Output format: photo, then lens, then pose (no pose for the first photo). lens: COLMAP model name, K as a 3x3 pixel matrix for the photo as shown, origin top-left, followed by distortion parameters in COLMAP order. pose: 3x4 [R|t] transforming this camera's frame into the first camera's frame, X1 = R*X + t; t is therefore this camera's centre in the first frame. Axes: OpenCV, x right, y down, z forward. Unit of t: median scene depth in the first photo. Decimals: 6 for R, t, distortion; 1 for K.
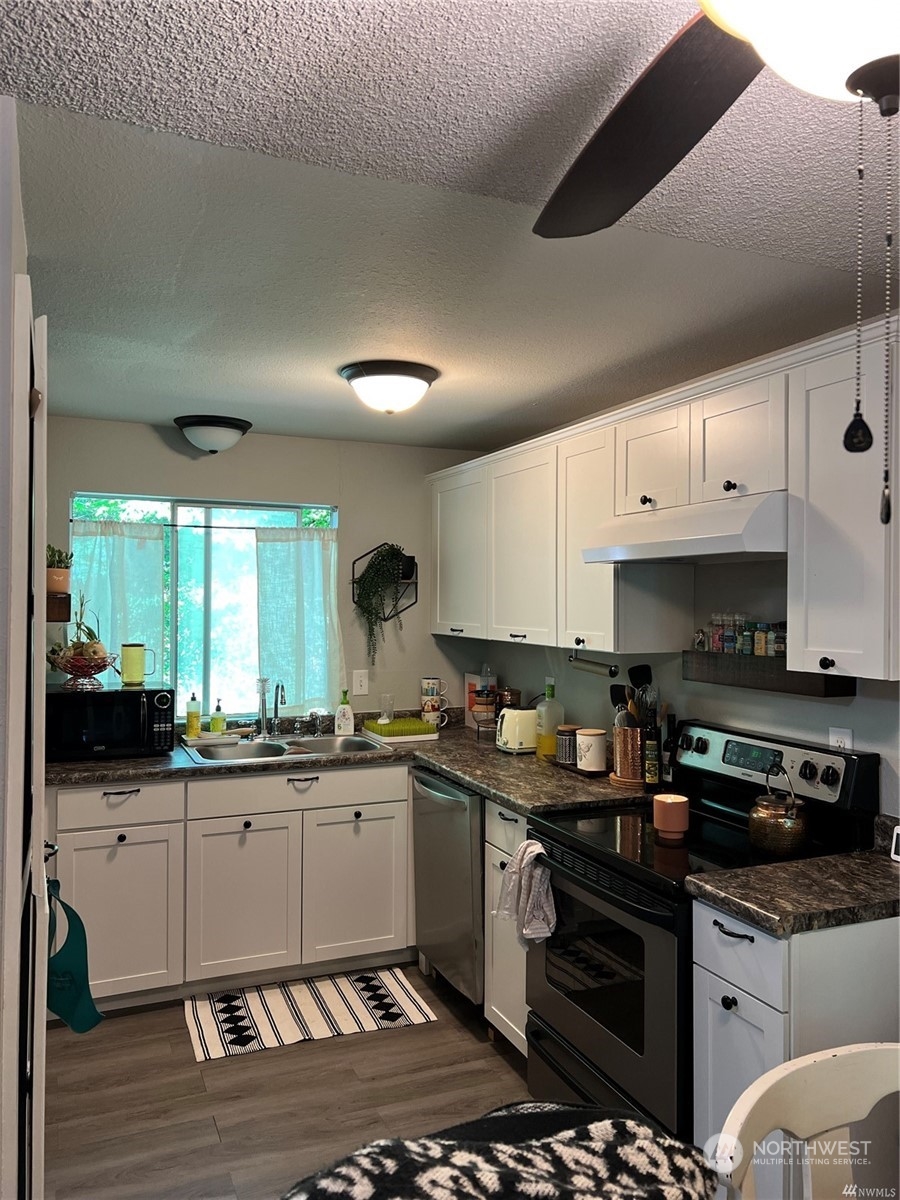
lens RADIAL K [[897.1, 0, 446.3], [0, 897.1, 601.4], [0, 0, 1]] dist [0.092605, -0.174290]
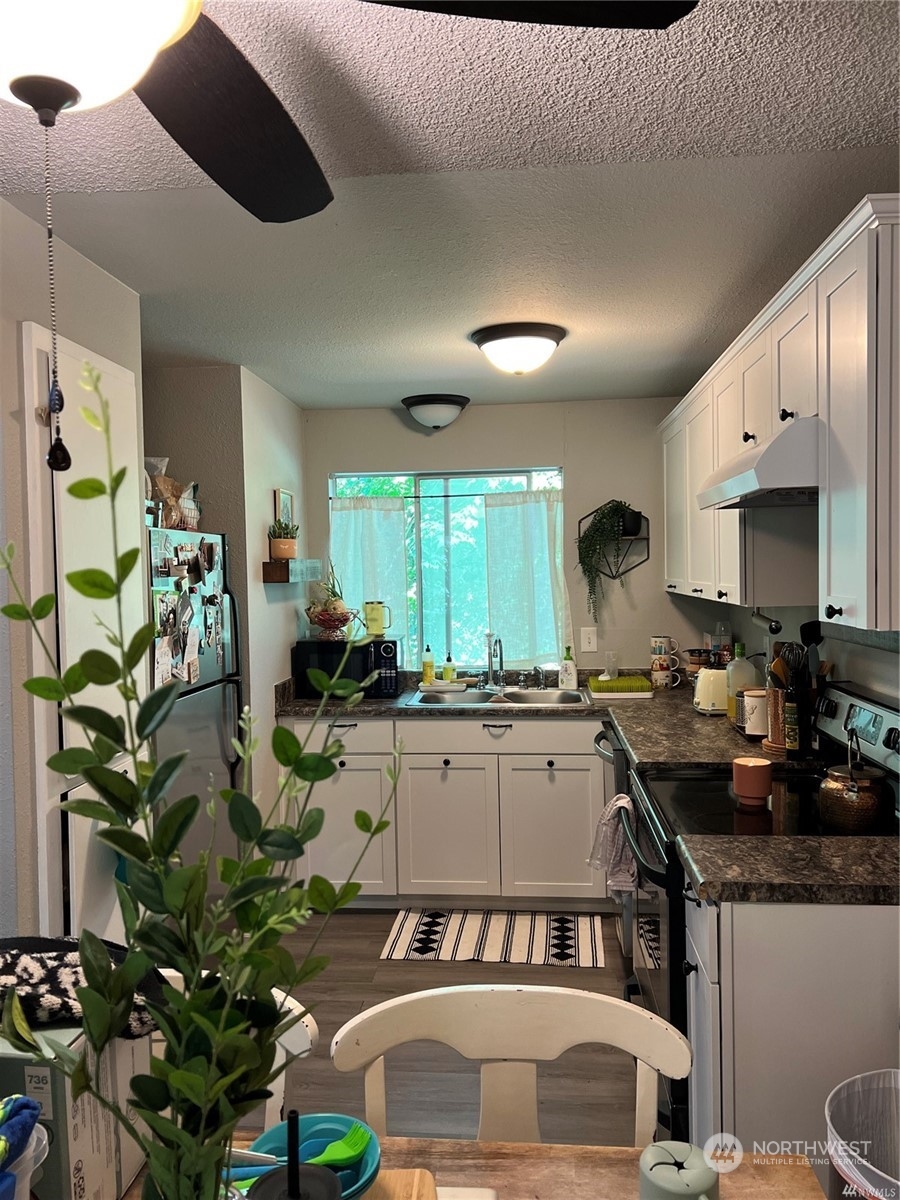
lens RADIAL K [[897.1, 0, 446.3], [0, 897.1, 601.4], [0, 0, 1]] dist [0.092605, -0.174290]
pose [[0.878990, -0.005824, -0.476805, 0.301641], [0.023960, 0.999202, 0.031967, 0.012885], [0.476238, -0.039523, 0.878428, 0.034931]]
